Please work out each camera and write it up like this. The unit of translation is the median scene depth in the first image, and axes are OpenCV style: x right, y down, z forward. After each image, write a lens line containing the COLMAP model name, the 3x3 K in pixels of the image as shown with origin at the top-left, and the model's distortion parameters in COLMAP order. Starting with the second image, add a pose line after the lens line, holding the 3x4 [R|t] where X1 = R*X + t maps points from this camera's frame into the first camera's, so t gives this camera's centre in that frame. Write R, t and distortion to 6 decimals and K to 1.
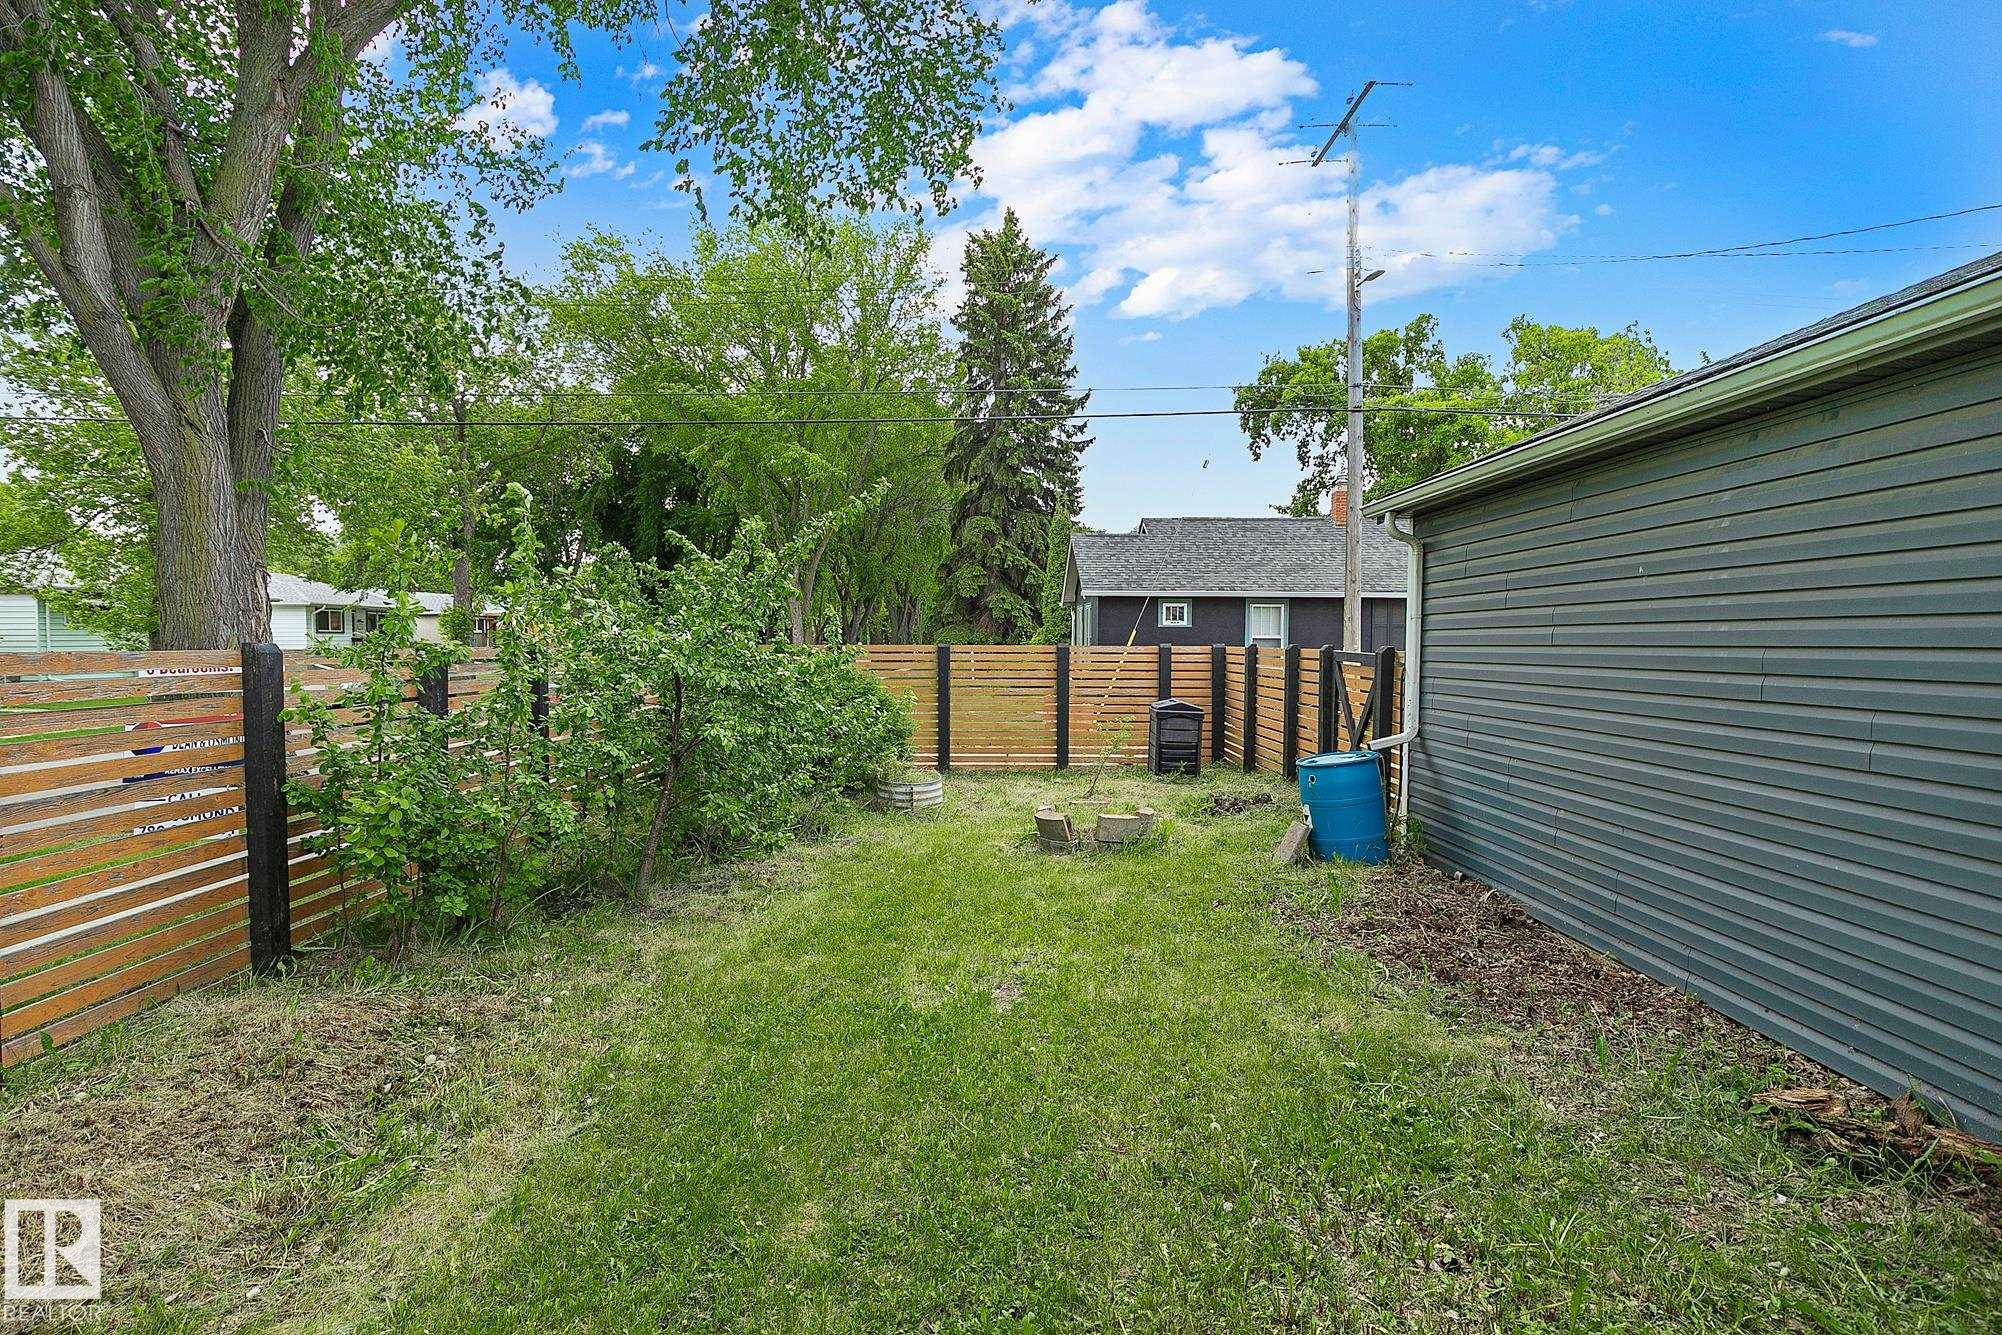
lens RADIAL K [[1026.3, 0, 1001.0], [0, 1026.3, 667.5], [0, 0, 1]] dist [-0.000327, -0.000594]
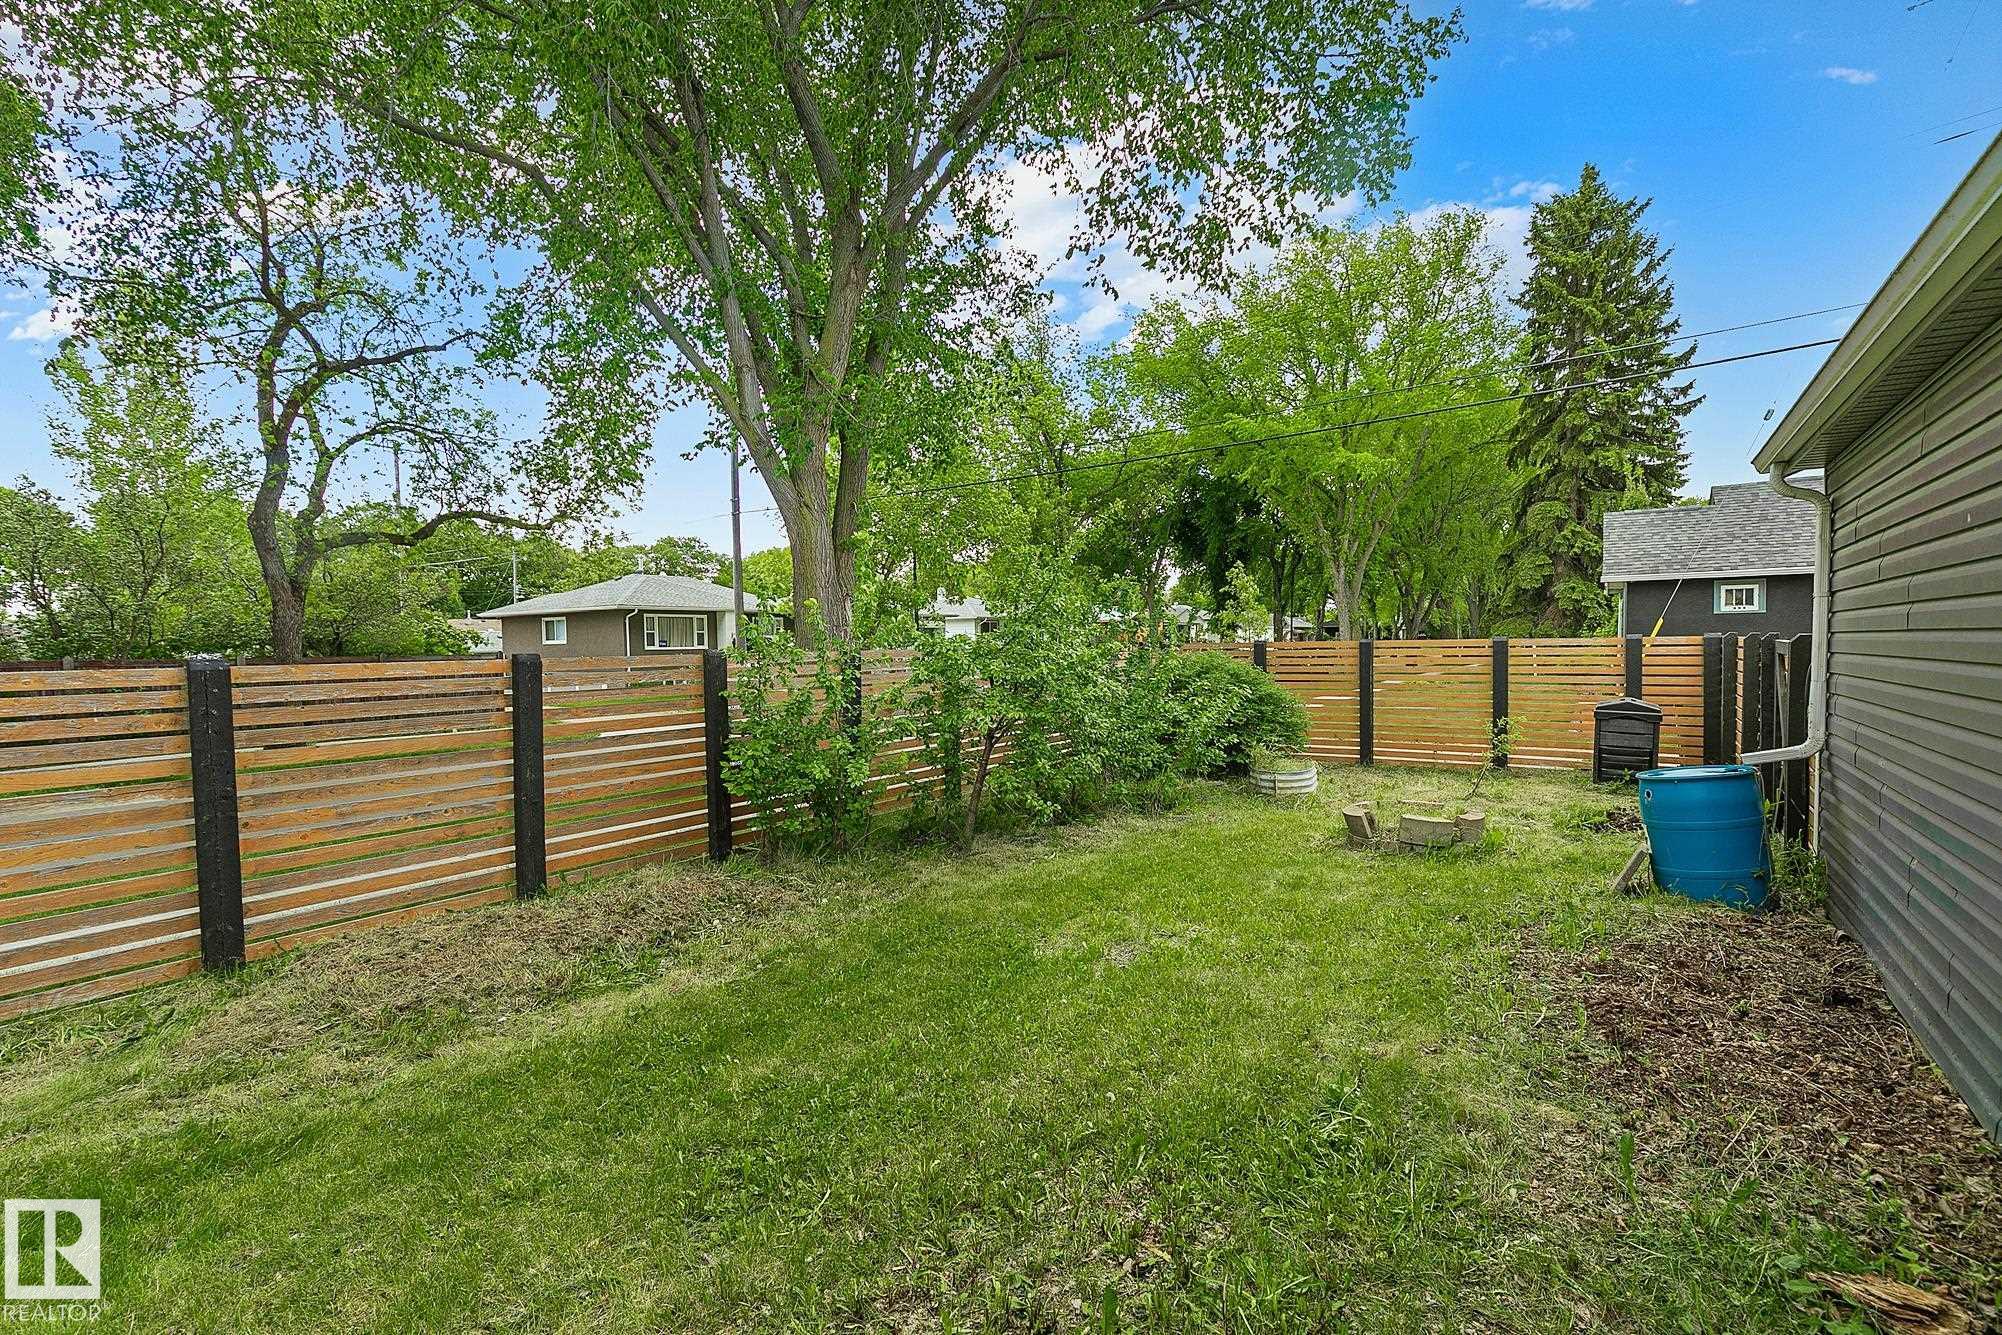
lens RADIAL K [[921.5, 0, 1001.0], [0, 921.5, 667.5], [0, 0, 1]] dist [0.005014, 0.000212]
pose [[0.808647, -0.001278, -0.588293, 0.190601], [0.004062, 0.999986, 0.003411, 0.000092], [0.588280, -0.005148, 0.808641, 0.046275]]
